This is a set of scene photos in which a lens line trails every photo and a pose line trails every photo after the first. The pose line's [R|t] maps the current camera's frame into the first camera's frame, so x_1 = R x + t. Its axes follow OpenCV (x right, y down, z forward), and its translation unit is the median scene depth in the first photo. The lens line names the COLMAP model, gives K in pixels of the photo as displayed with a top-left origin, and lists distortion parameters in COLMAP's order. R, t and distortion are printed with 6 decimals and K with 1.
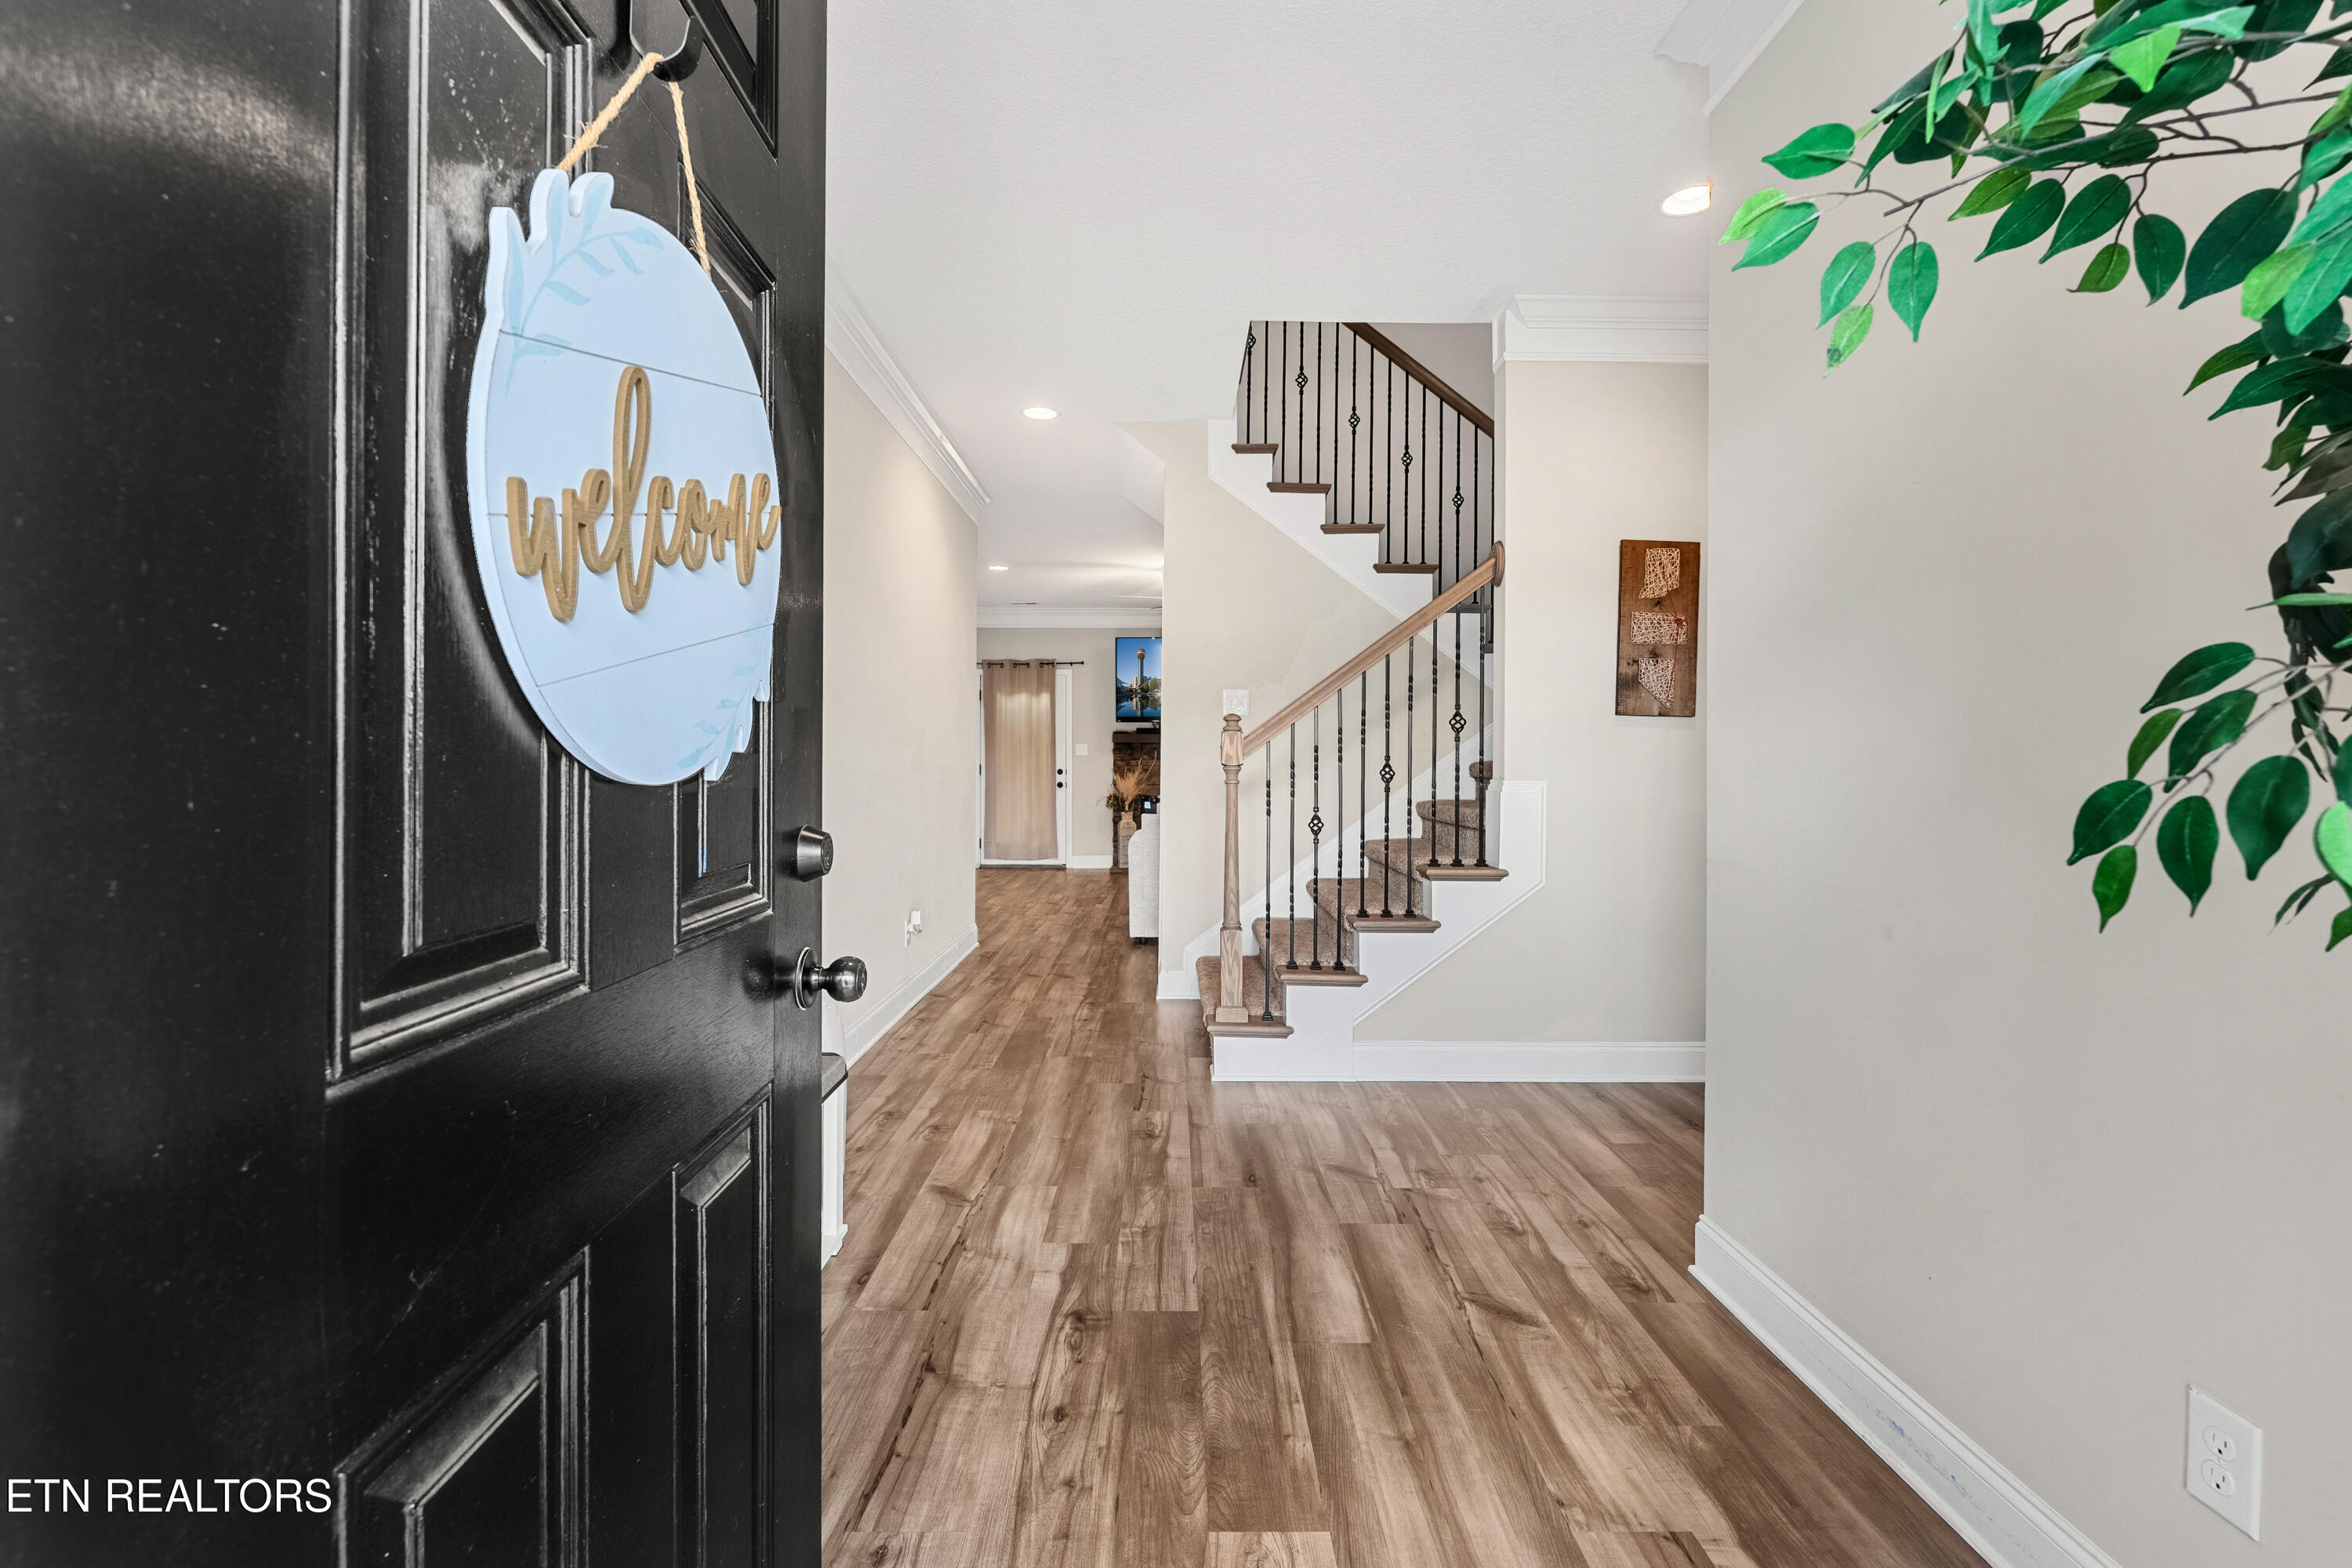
lens RADIAL K [[1026.7, 0, 1170.3], [0, 1026.7, 782.6], [0, 0, 1]] dist [-0.001444, 0.000270]
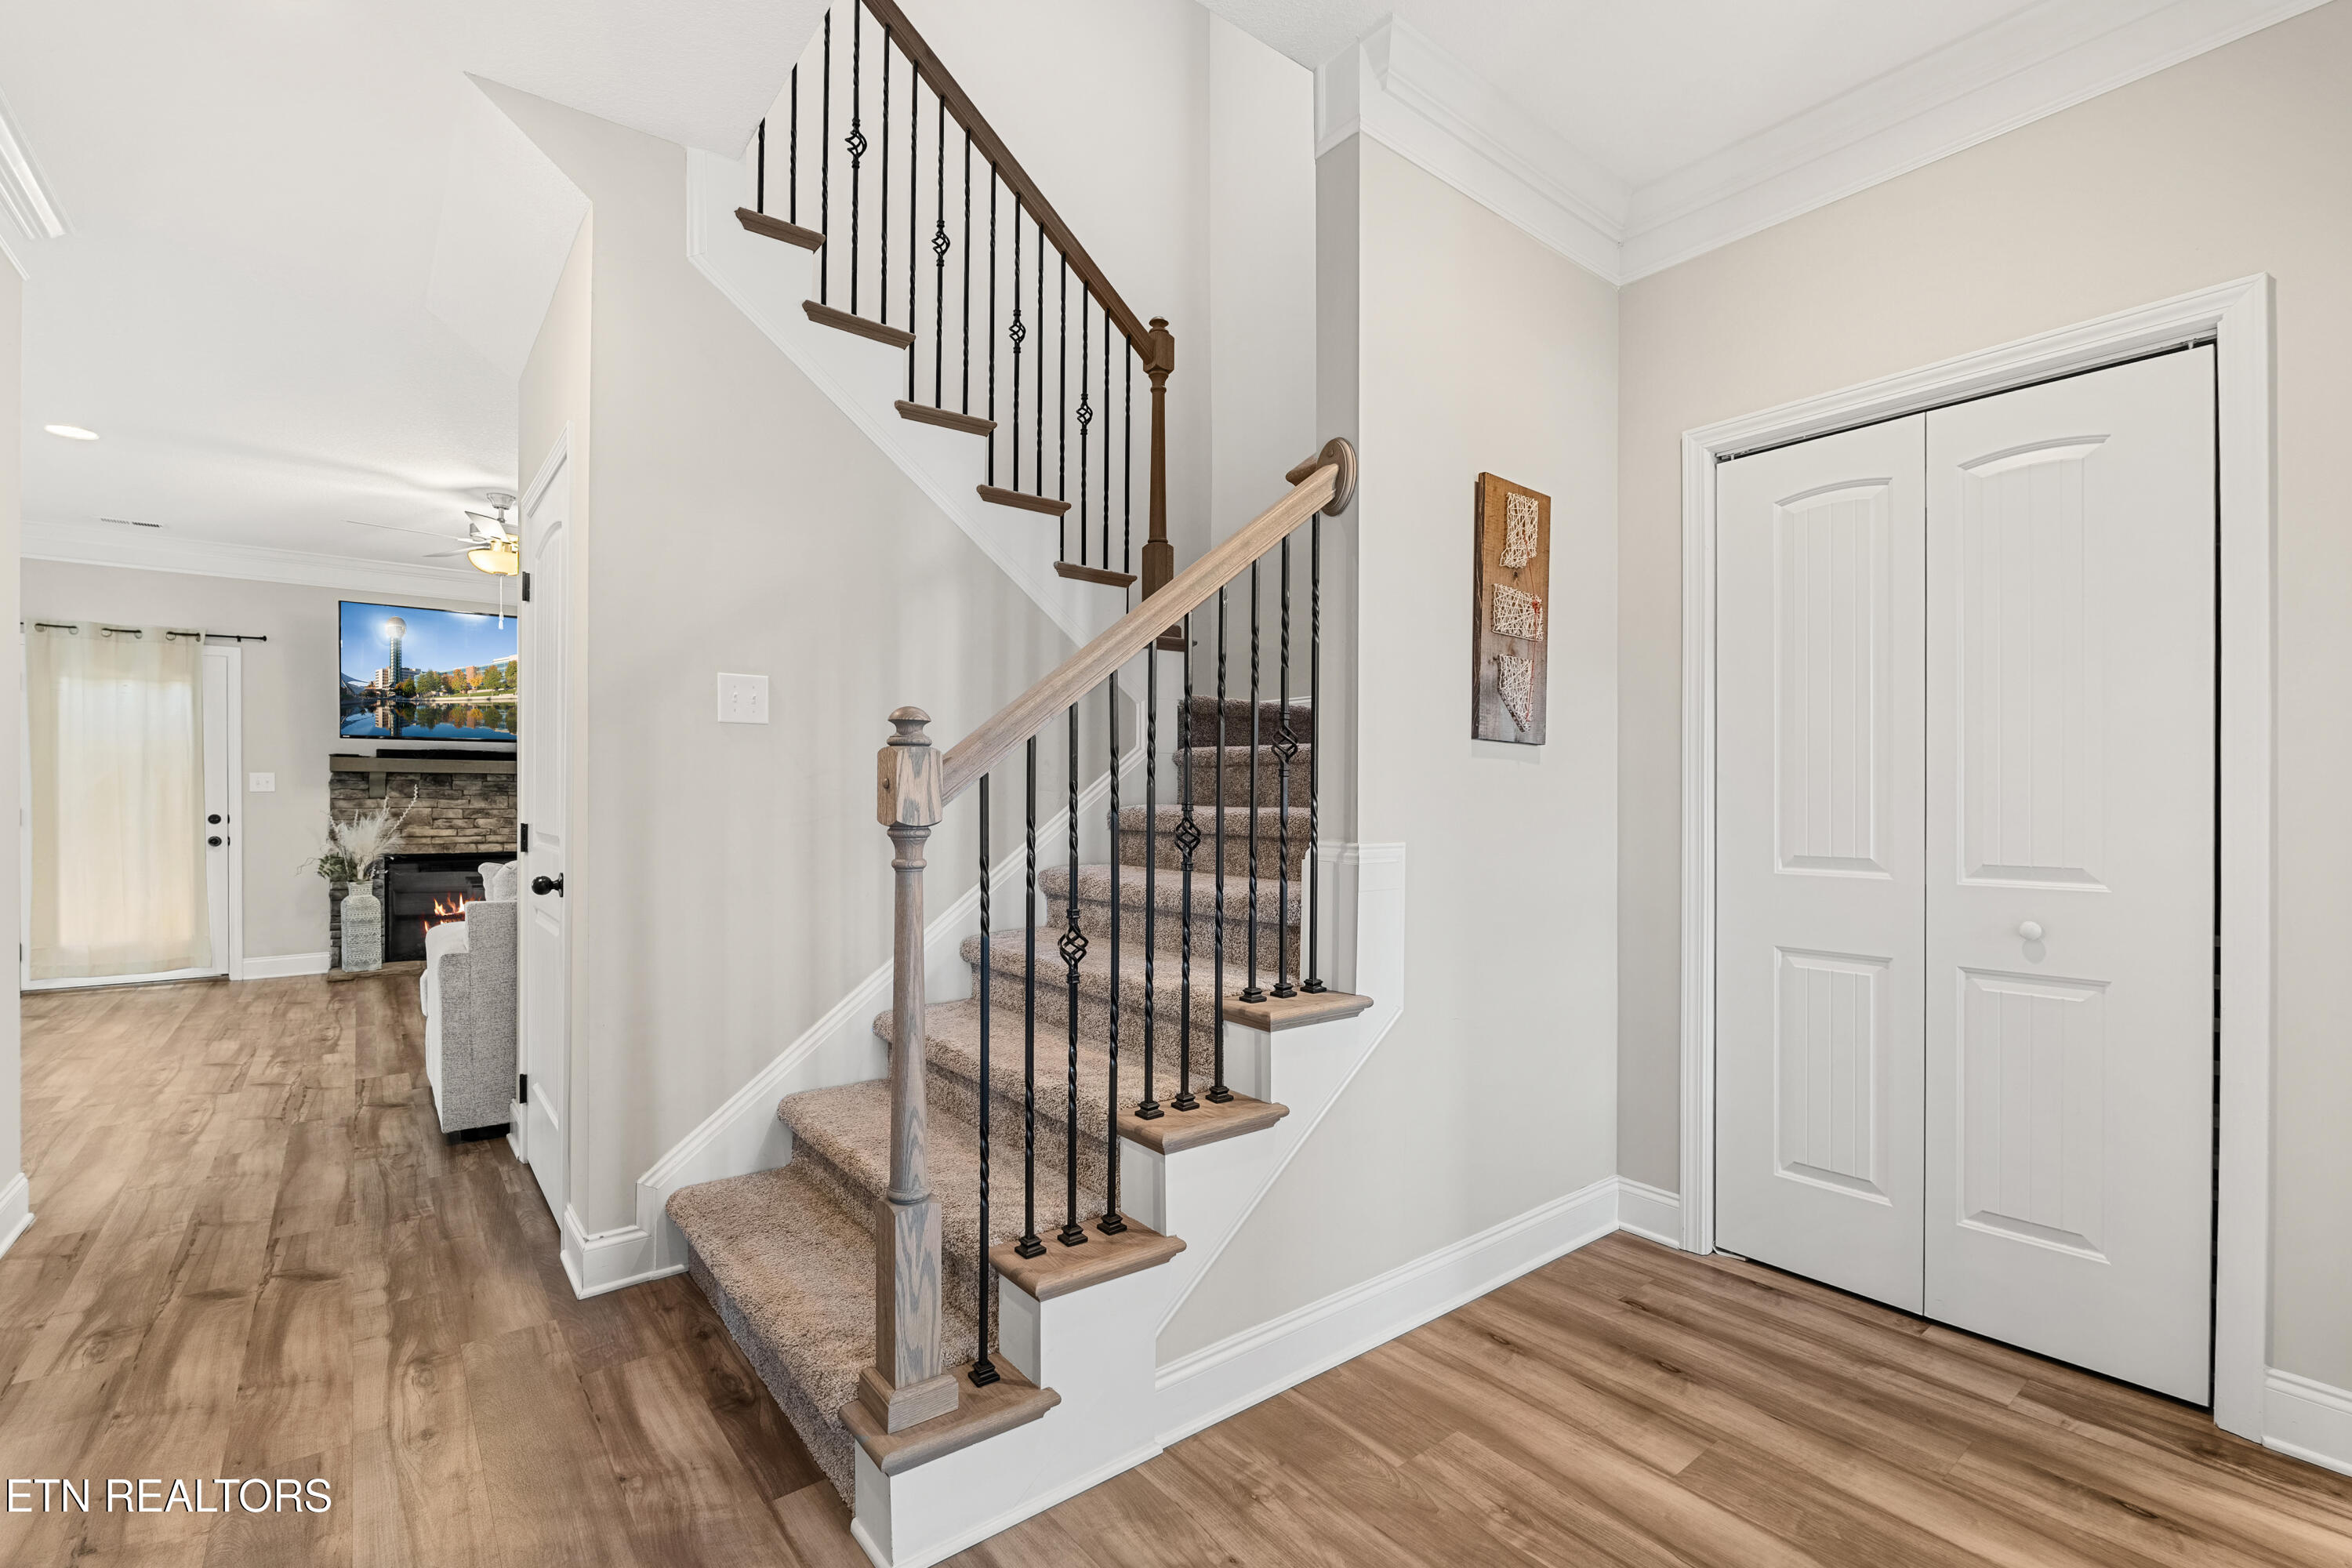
lens RADIAL K [[1035.3, 0, 1167.2], [0, 1035.3, 805.7], [0, 0, 1]] dist [-0.005332, 0.000337]
pose [[0.787732, -0.006678, 0.615982, -0.112685], [0.013349, 0.999891, -0.006231, -0.019365], [-0.615874, 0.013131, 0.787735, 0.533105]]
